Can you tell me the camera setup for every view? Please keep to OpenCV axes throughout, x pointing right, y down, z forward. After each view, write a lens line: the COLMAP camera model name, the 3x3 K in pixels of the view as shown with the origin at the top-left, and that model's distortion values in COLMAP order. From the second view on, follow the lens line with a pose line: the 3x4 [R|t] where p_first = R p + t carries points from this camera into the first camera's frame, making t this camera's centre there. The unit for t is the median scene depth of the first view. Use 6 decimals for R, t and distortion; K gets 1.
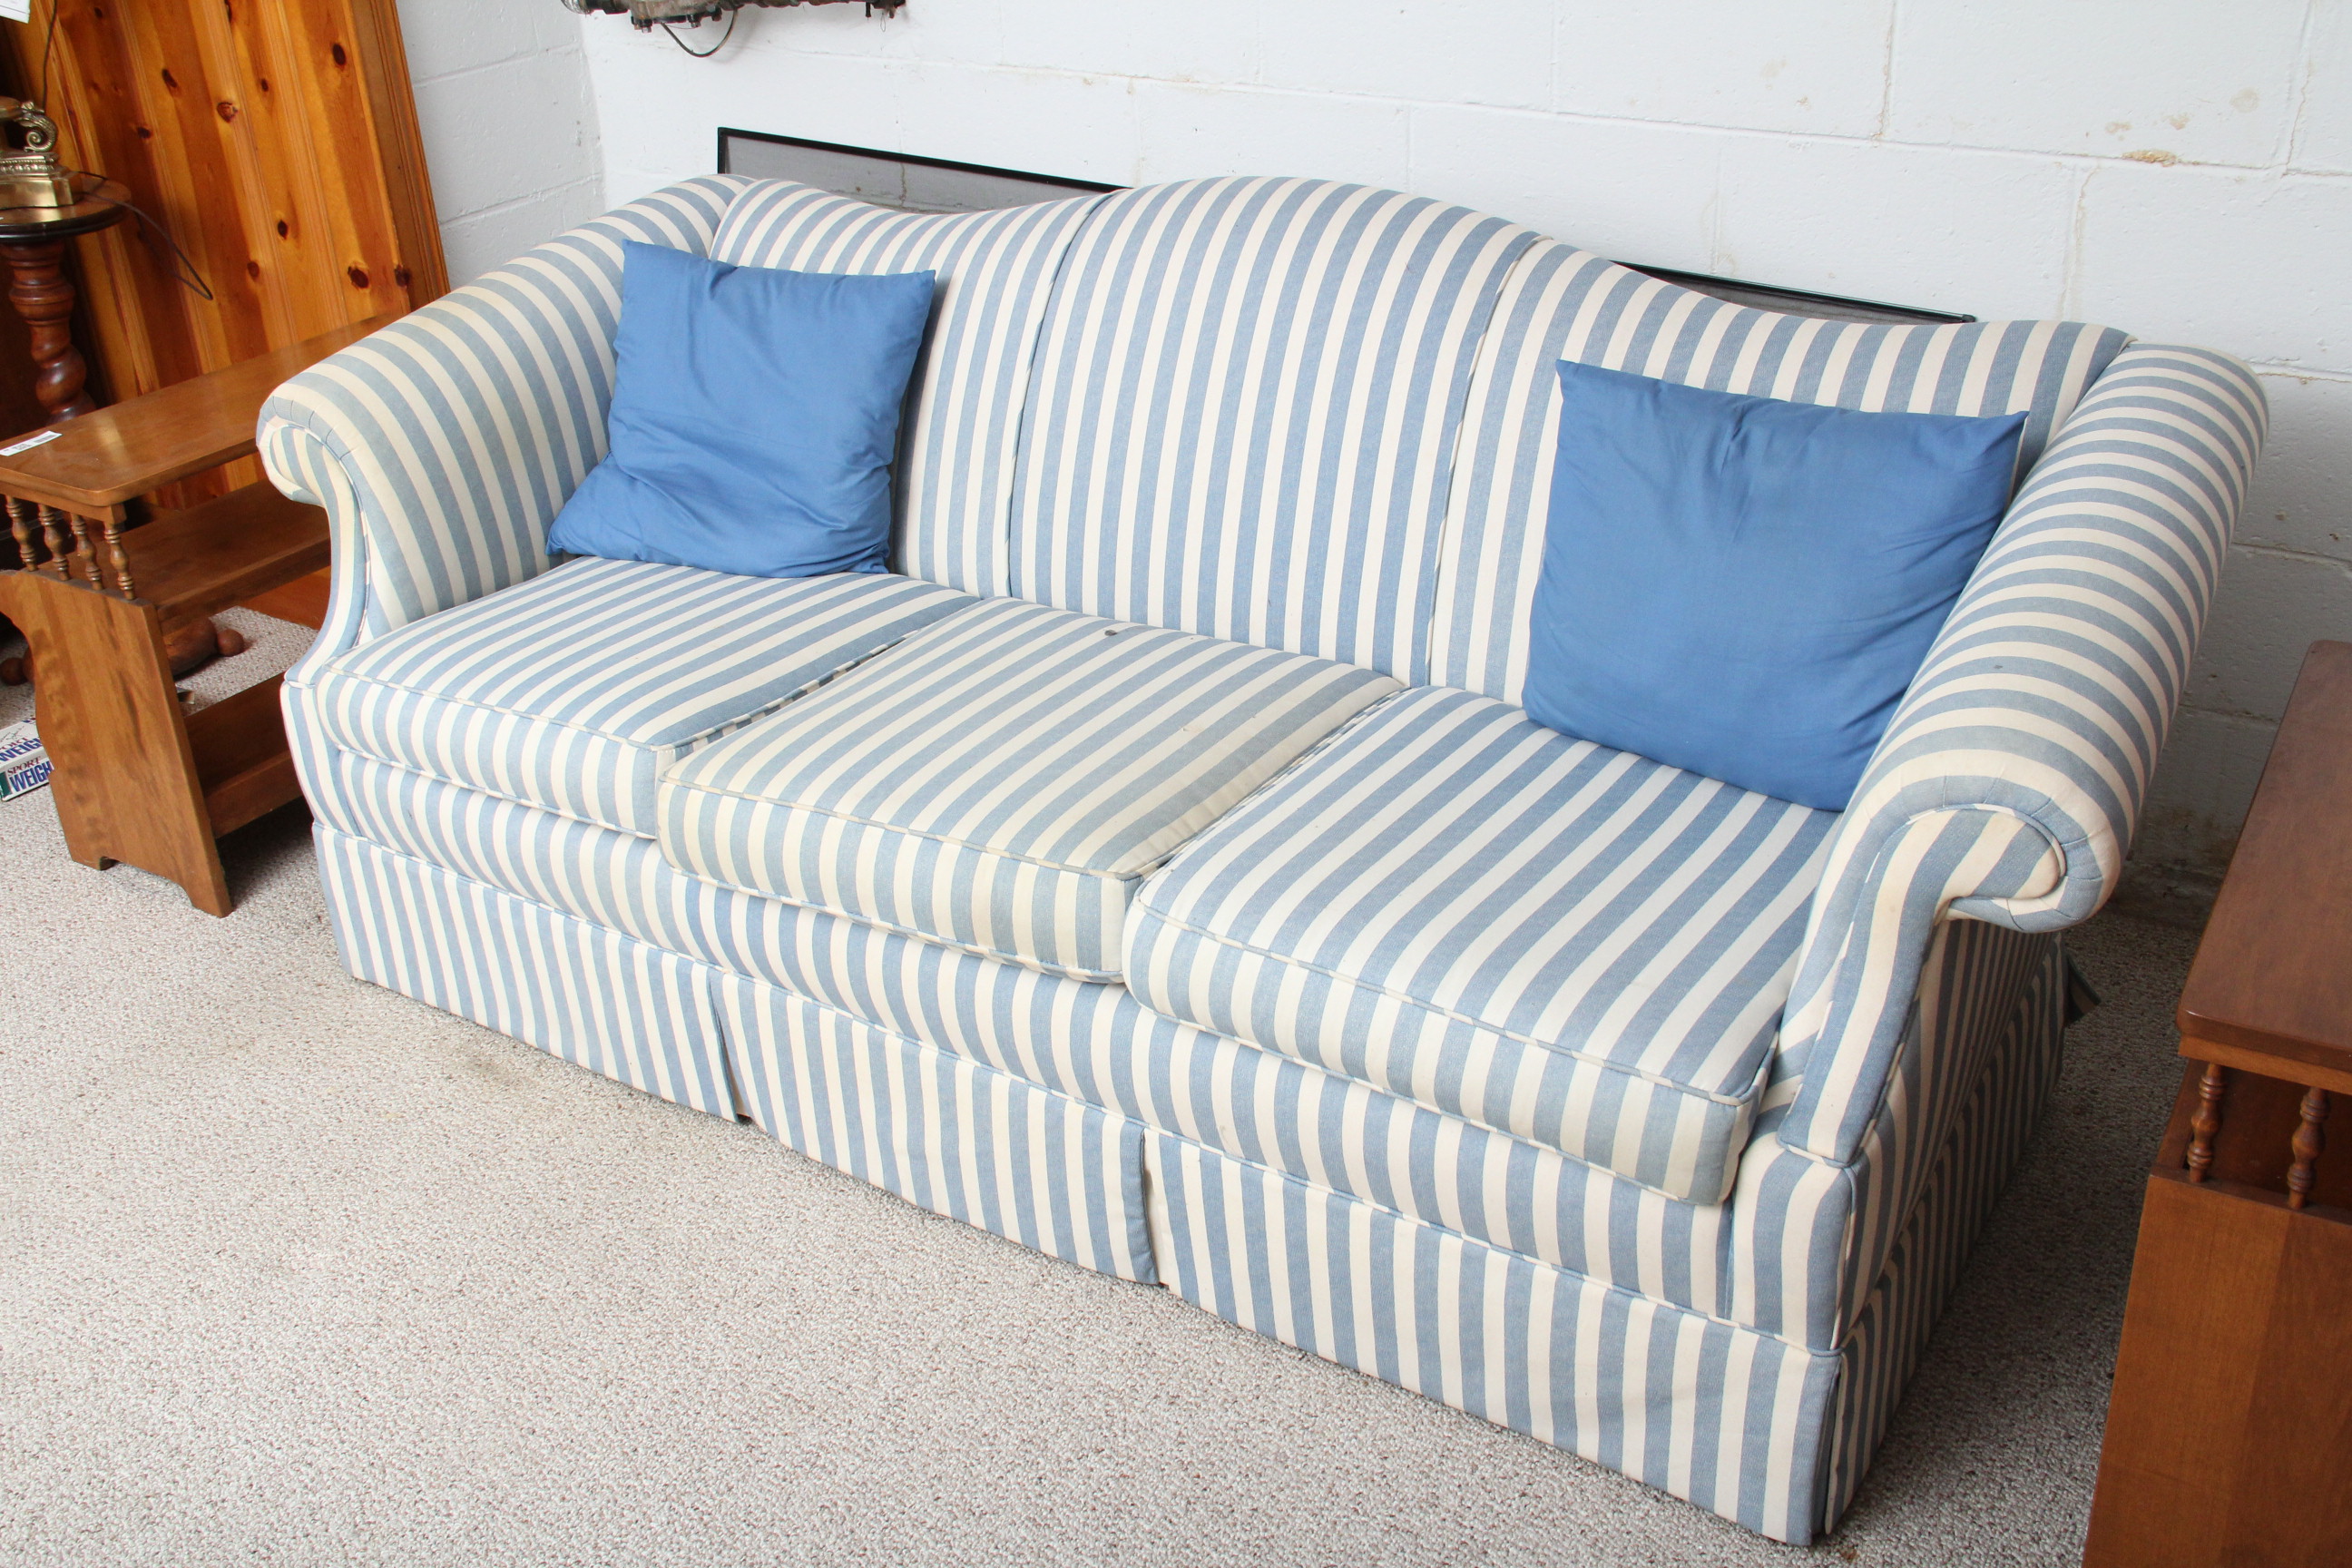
lens RADIAL K [[2334.2, 0, 1176.0], [0, 2334.2, 784.0], [0, 0, 1]] dist [-0.073436, 0.012520]
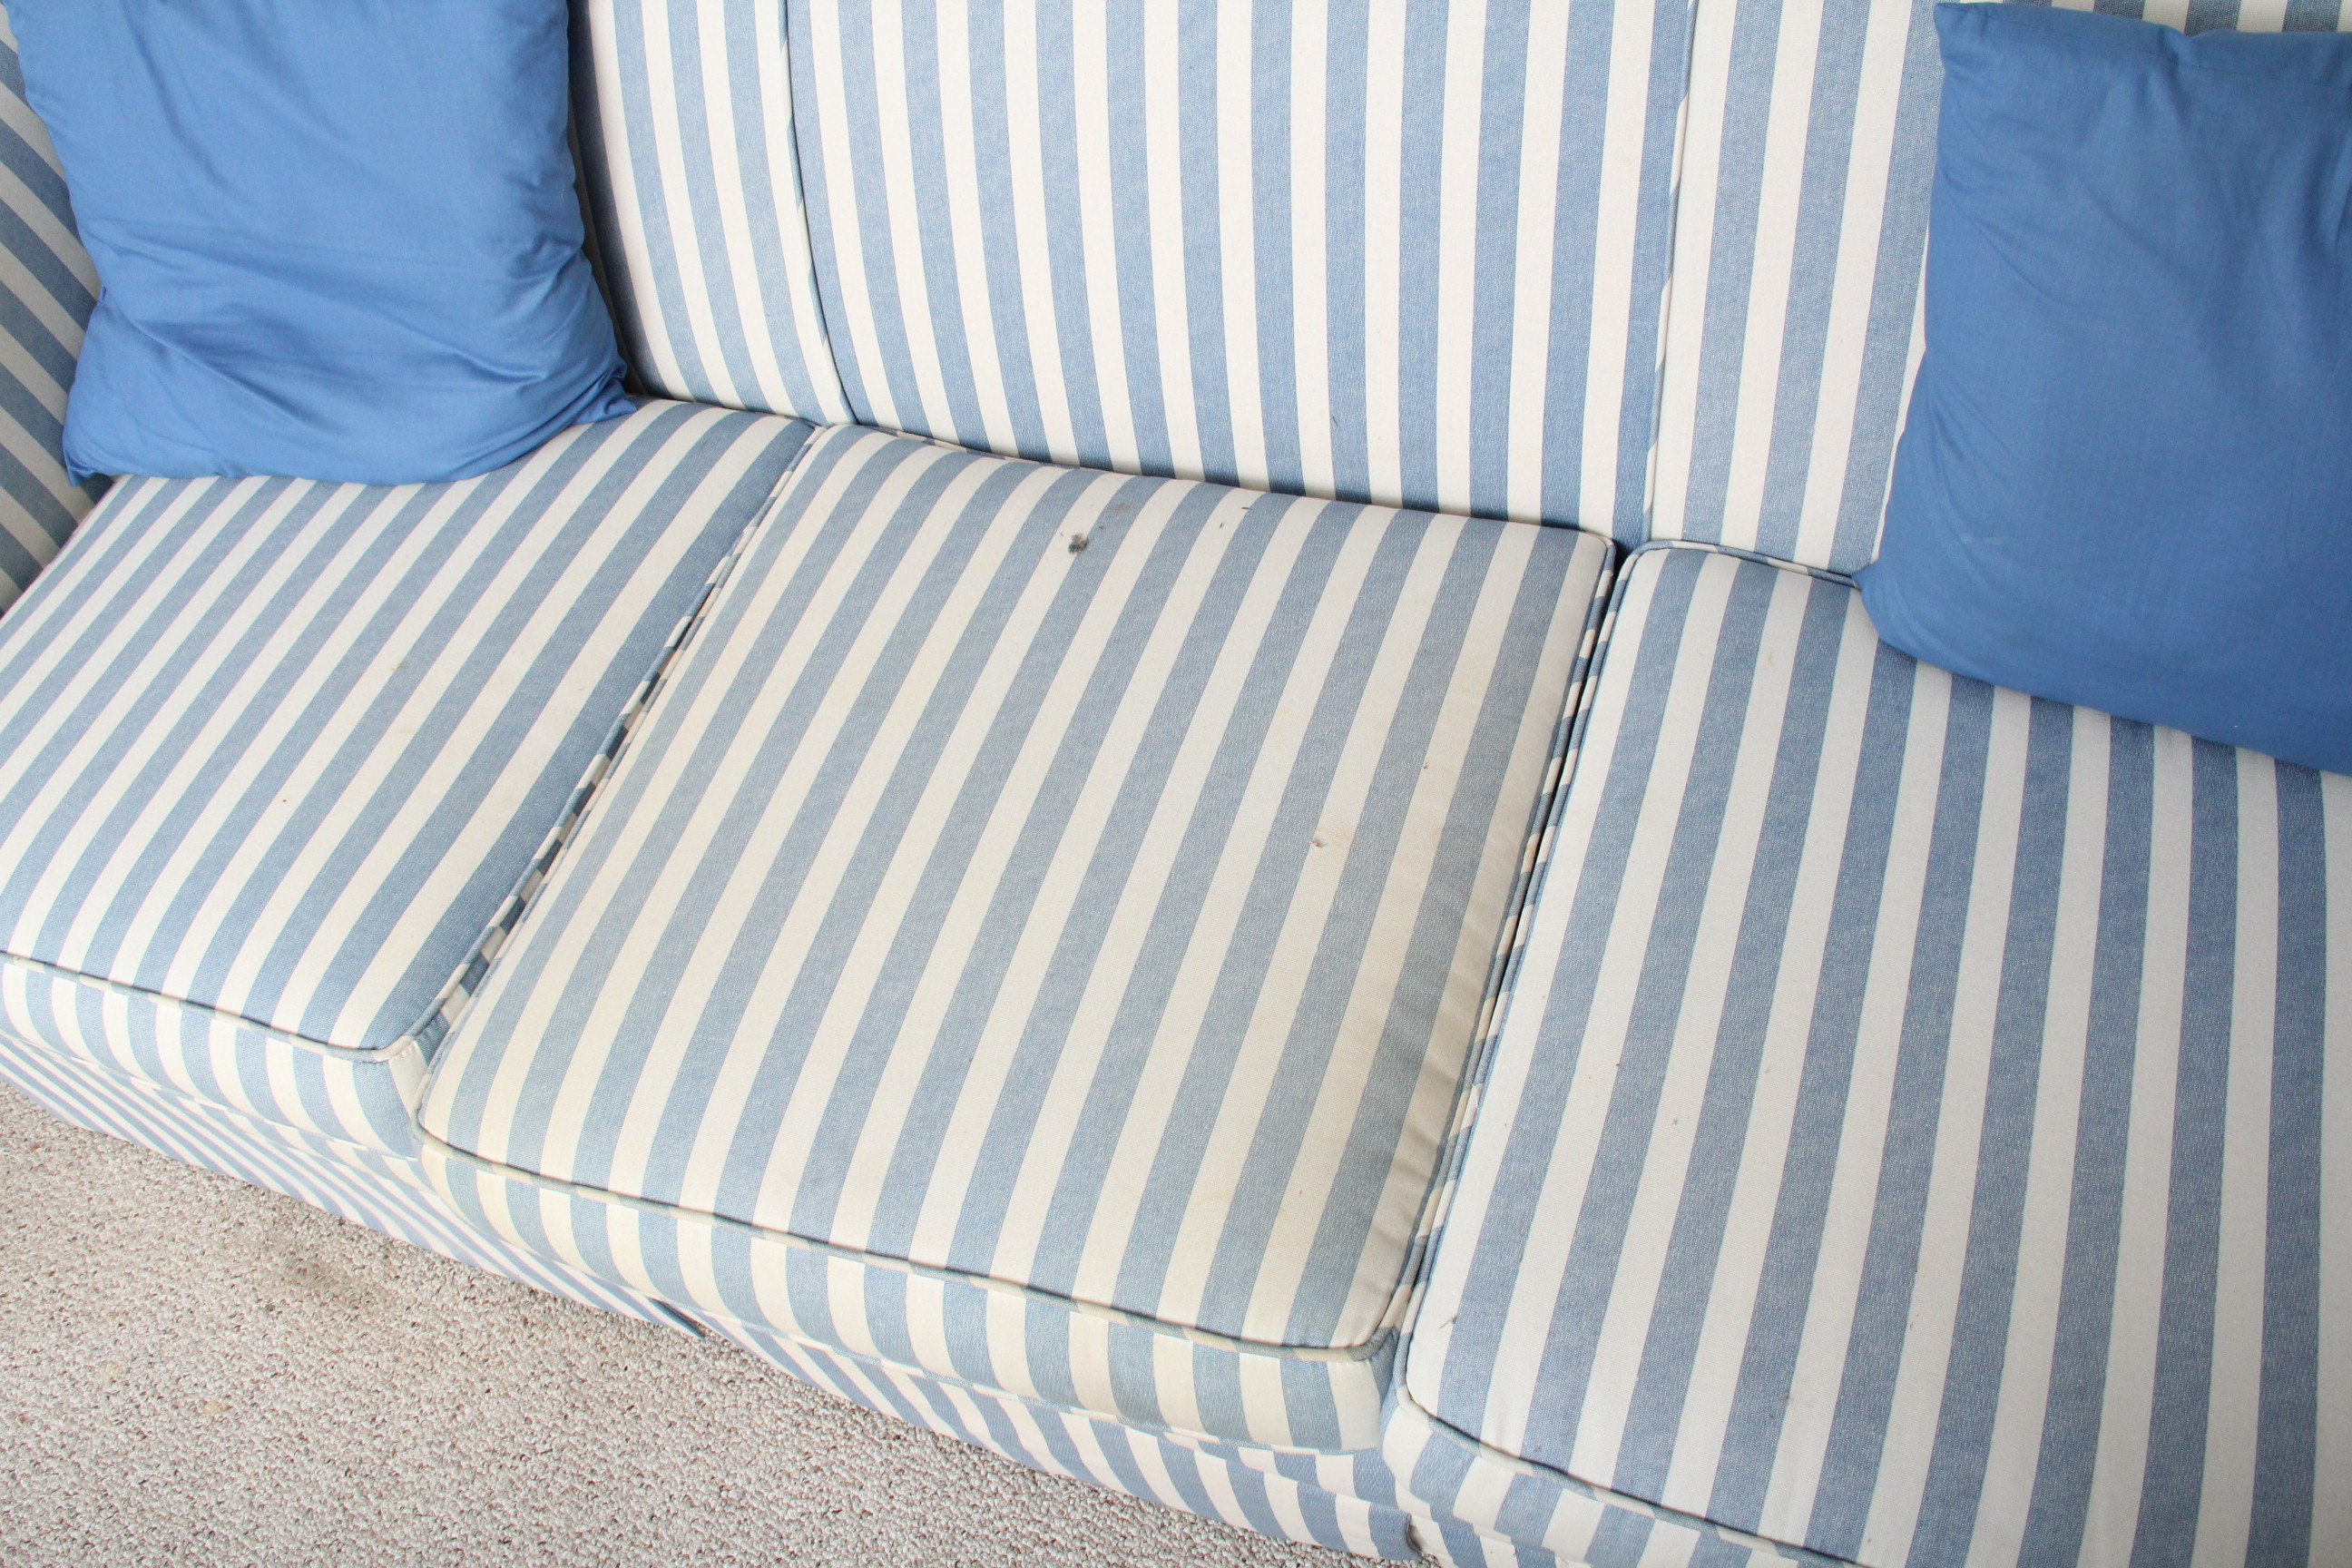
lens RADIAL K [[2006.7, 0, 1176.0], [0, 2006.7, 784.0], [0, 0, 1]] dist [-0.170938, 0.156297]
pose [[0.966356, -0.252221, 0.050408, -0.040686], [0.202116, 0.865850, 0.457661, -0.214245], [-0.159078, -0.432075, 0.887697, 0.500038]]
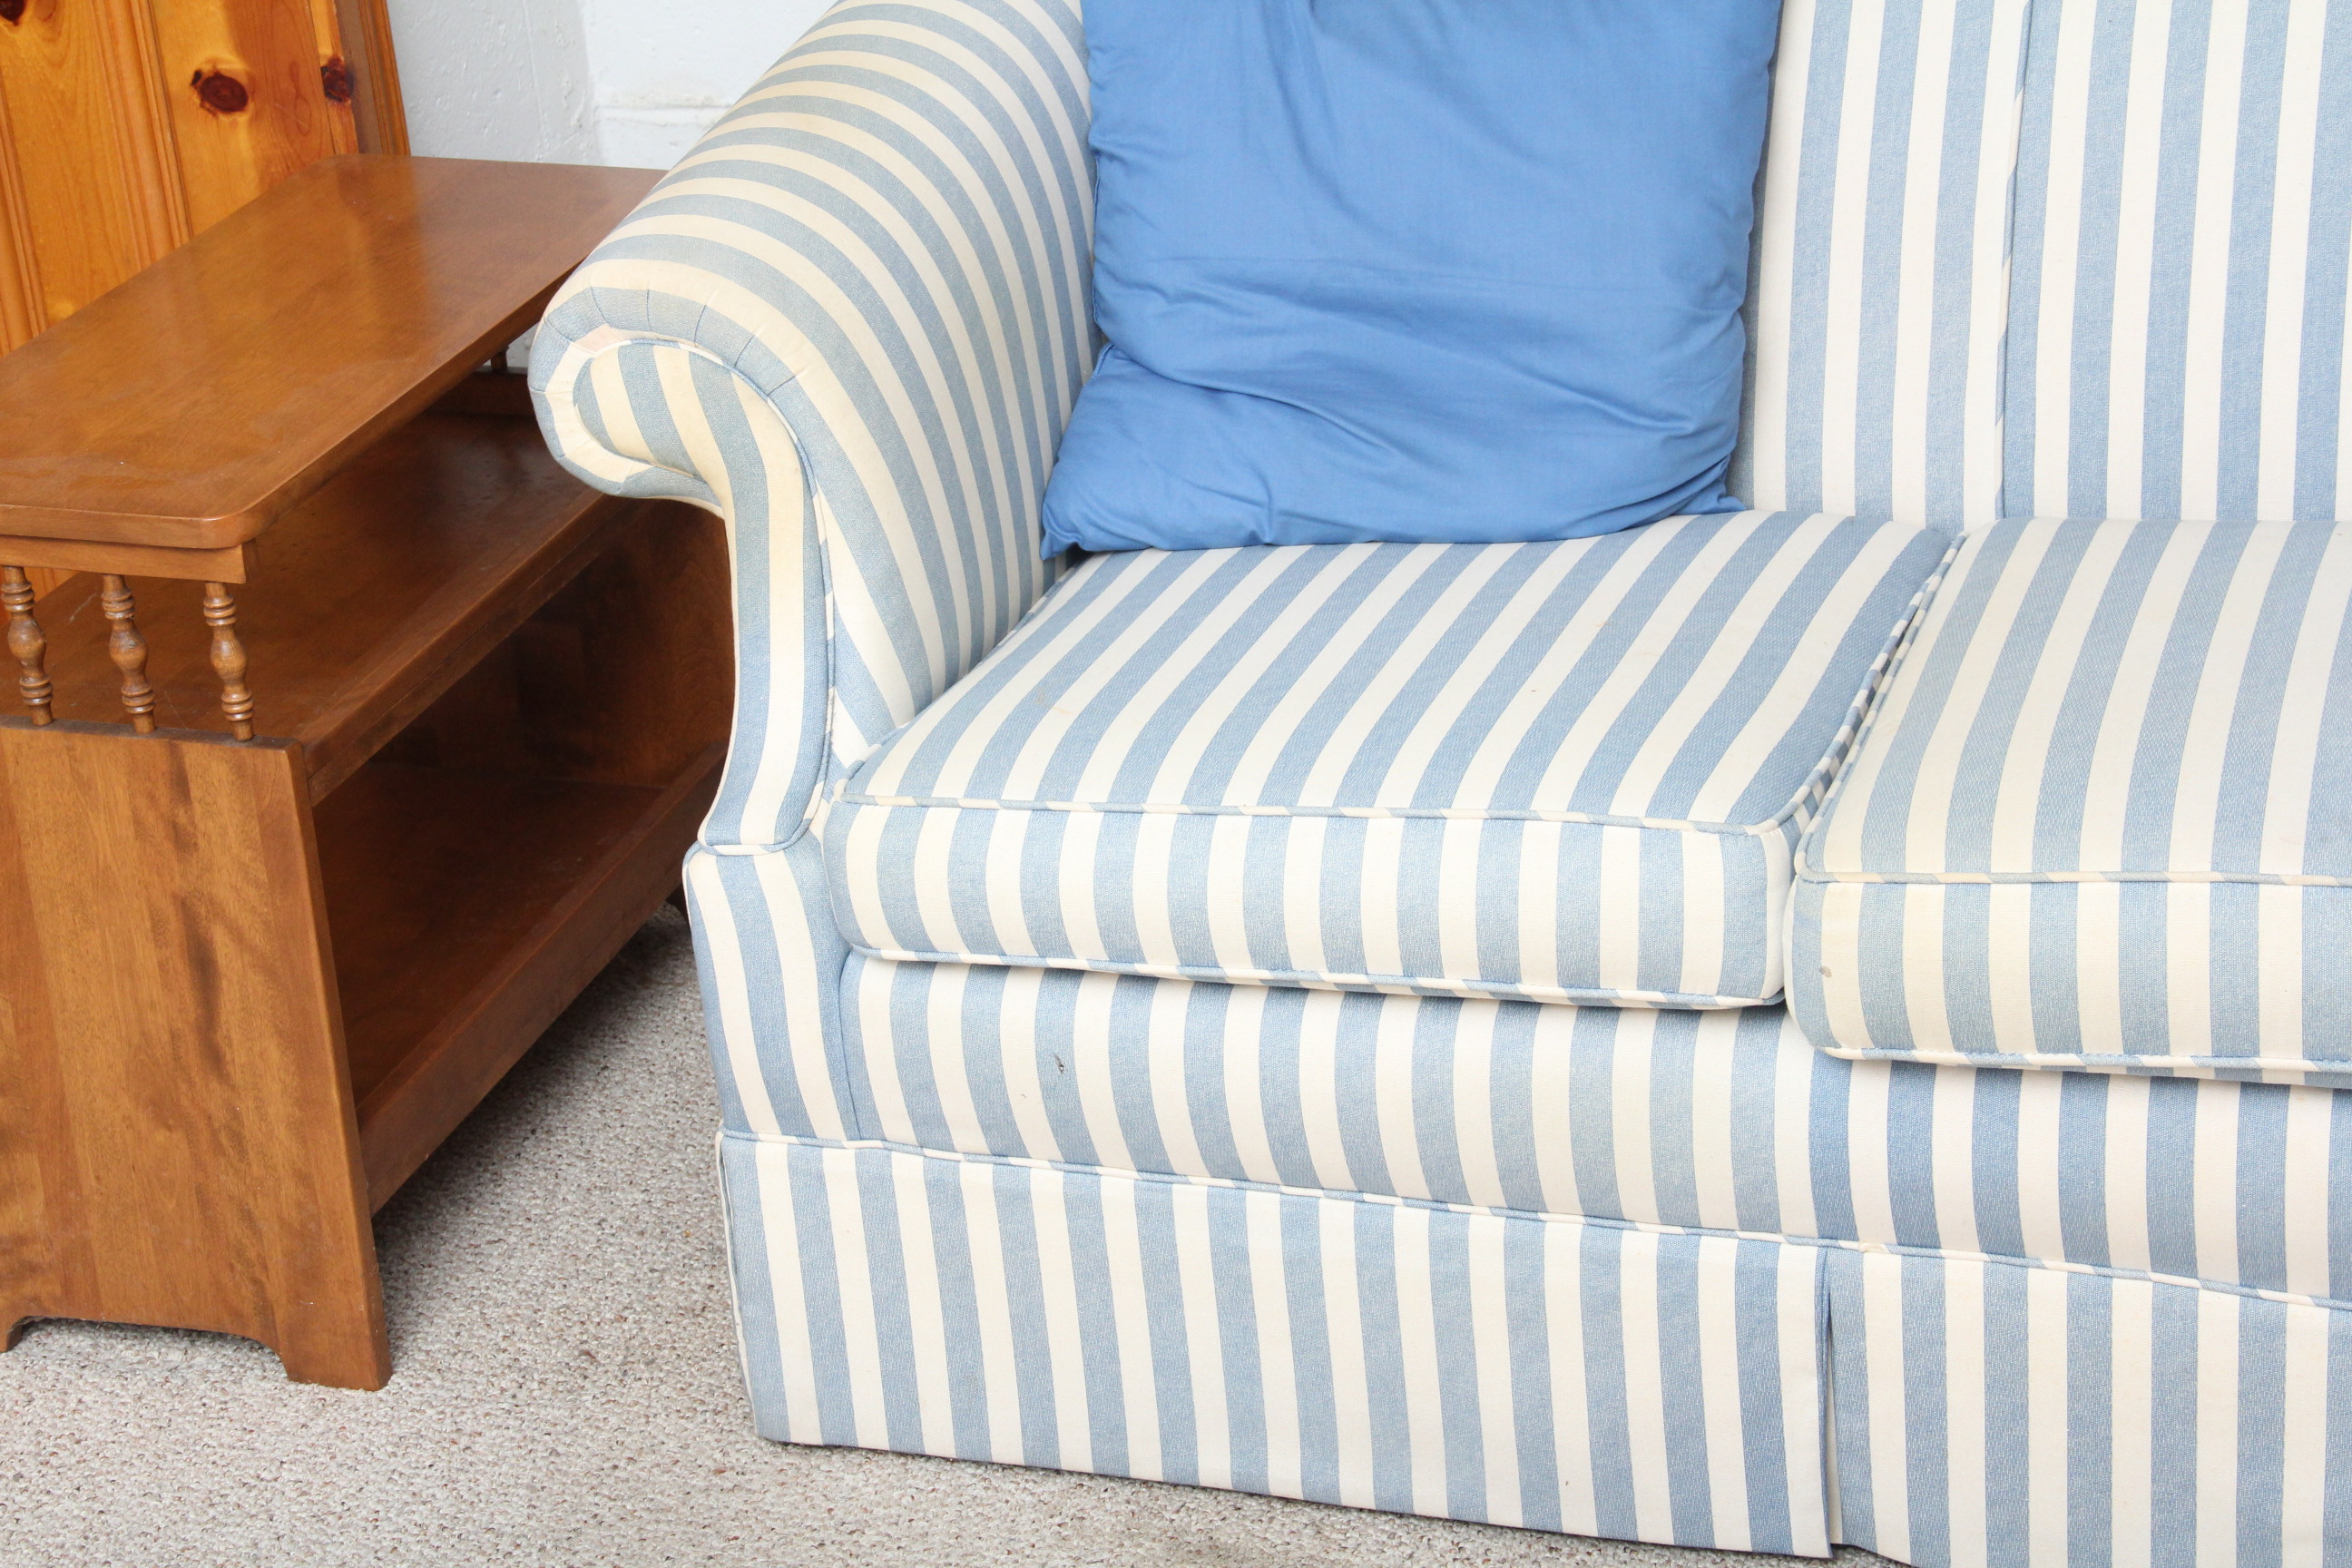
lens RADIAL K [[4596.5, 0, 1176.0], [0, 4596.5, 784.0], [0, 0, 1]] dist [0.285388, 0.514664]
pose [[0.966755, -0.127459, 0.221672, -0.500812], [0.143437, 0.987989, -0.057471, 0.013754], [-0.211685, 0.087357, 0.973426, 0.006437]]
